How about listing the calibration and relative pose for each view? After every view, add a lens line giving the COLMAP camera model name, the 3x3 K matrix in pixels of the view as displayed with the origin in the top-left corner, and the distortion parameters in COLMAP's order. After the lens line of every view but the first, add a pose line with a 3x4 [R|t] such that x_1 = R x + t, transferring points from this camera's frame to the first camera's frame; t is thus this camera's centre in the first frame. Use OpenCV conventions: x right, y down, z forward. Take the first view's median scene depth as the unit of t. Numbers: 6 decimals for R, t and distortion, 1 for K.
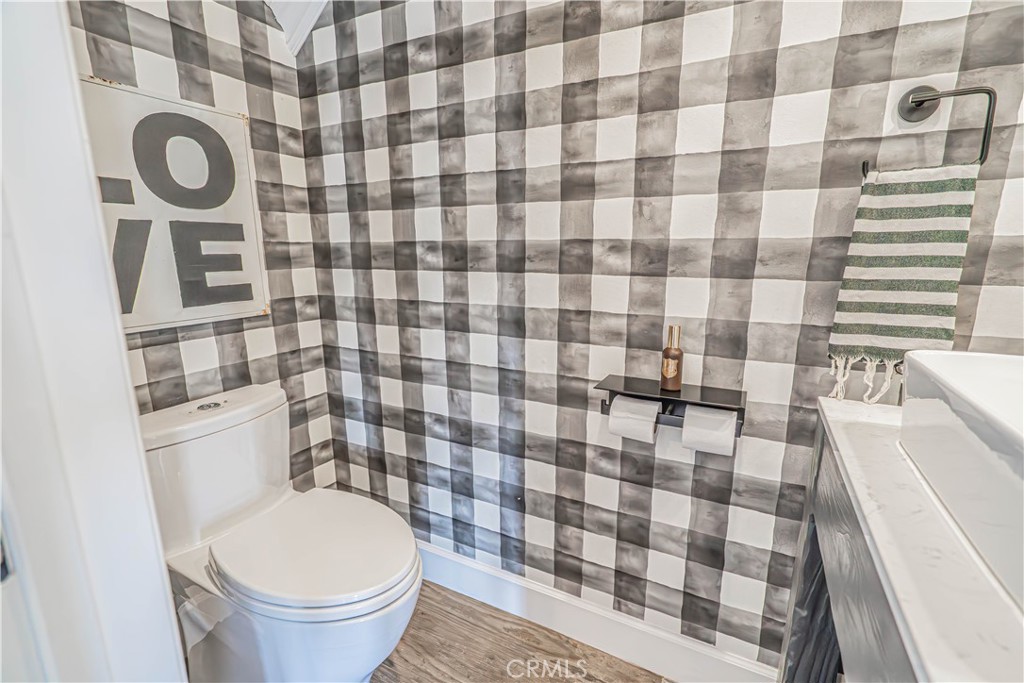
lens RADIAL K [[458.9, 0, 516.7], [0, 458.9, 346.0], [0, 0, 1]] dist [-0.006985, 0.001573]
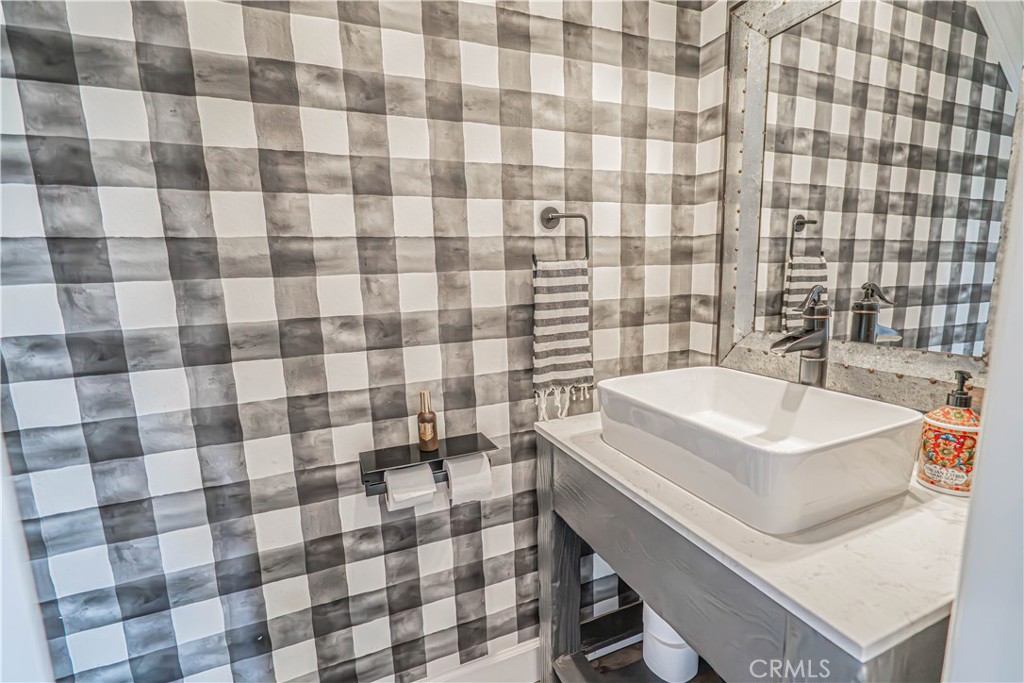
lens RADIAL K [[458.9, 0, 516.7], [0, 458.9, 346.0], [0, 0, 1]] dist [-0.006985, 0.001573]
pose [[0.639259, -0.141516, 0.755858, -0.307232], [0.189320, 0.981630, 0.023671, -0.129305], [-0.745323, 0.127967, 0.654307, 0.107146]]
